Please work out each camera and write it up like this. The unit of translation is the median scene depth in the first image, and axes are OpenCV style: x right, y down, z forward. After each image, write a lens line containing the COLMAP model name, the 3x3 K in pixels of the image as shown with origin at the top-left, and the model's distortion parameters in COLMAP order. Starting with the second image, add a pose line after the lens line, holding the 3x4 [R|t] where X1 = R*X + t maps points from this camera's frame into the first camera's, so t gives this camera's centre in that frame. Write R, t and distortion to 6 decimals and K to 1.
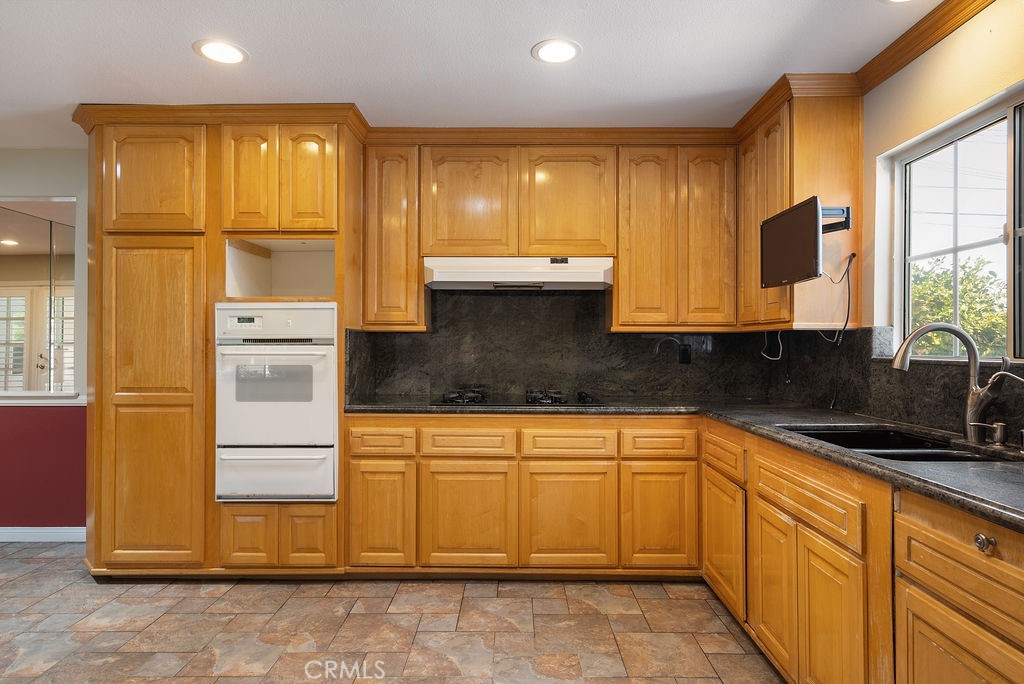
lens RADIAL K [[586.5, 0, 516.0], [0, 586.5, 342.5], [0, 0, 1]] dist [0.004062, 0.002728]
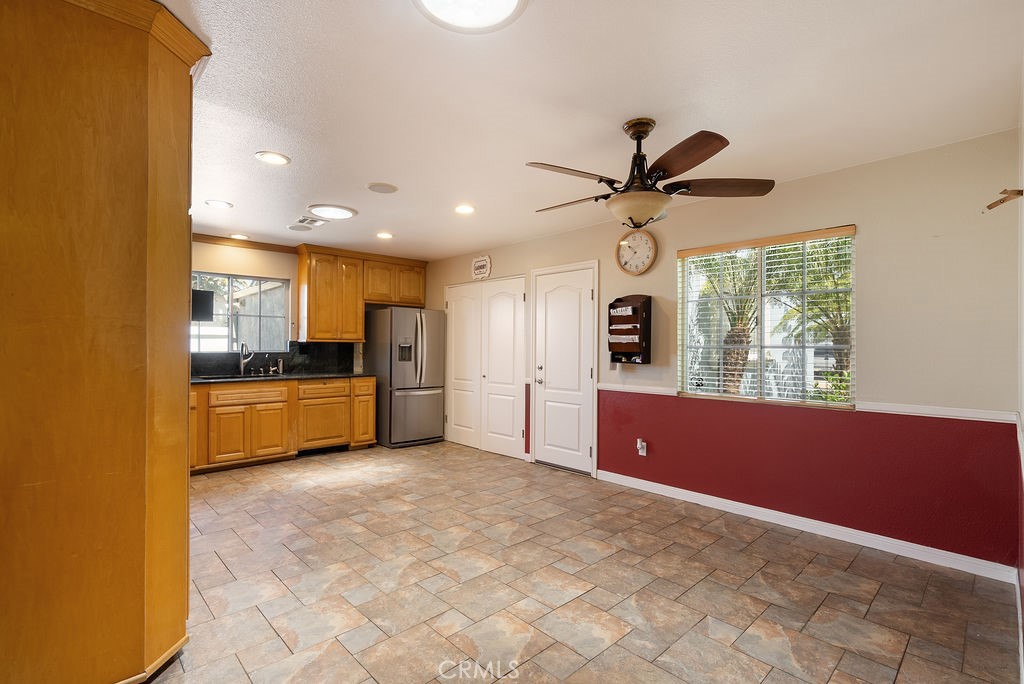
lens RADIAL K [[471.5, 0, 517.7], [0, 471.5, 347.3], [0, 0, 1]] dist [-0.002297, 0.000597]
pose [[-0.704068, -0.003605, 0.710123, -1.709866], [-0.010037, 0.999938, -0.004876, -0.000957], [-0.710061, -0.010560, -0.704061, 1.314817]]
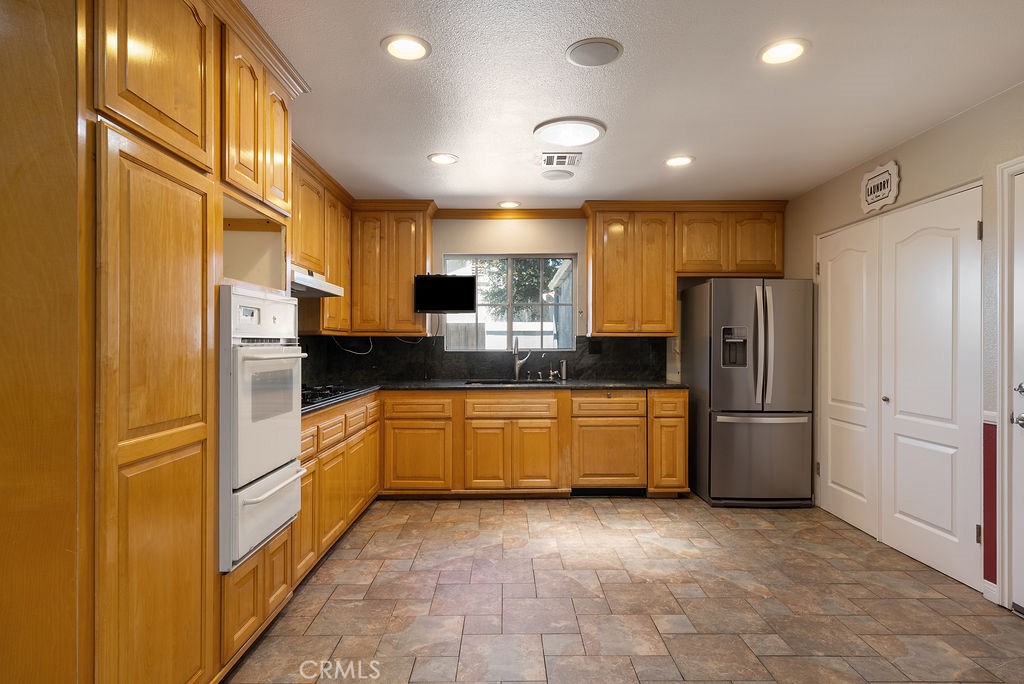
lens RADIAL K [[564.9, 0, 513.5], [0, 564.9, 342.3], [0, 0, 1]] dist [-0.003154, 0.007875]
pose [[-0.020128, 0.003164, 0.999792, -1.357932], [-0.006100, 0.999976, -0.003287, -0.000151], [-0.999779, -0.006165, -0.020108, 0.780031]]
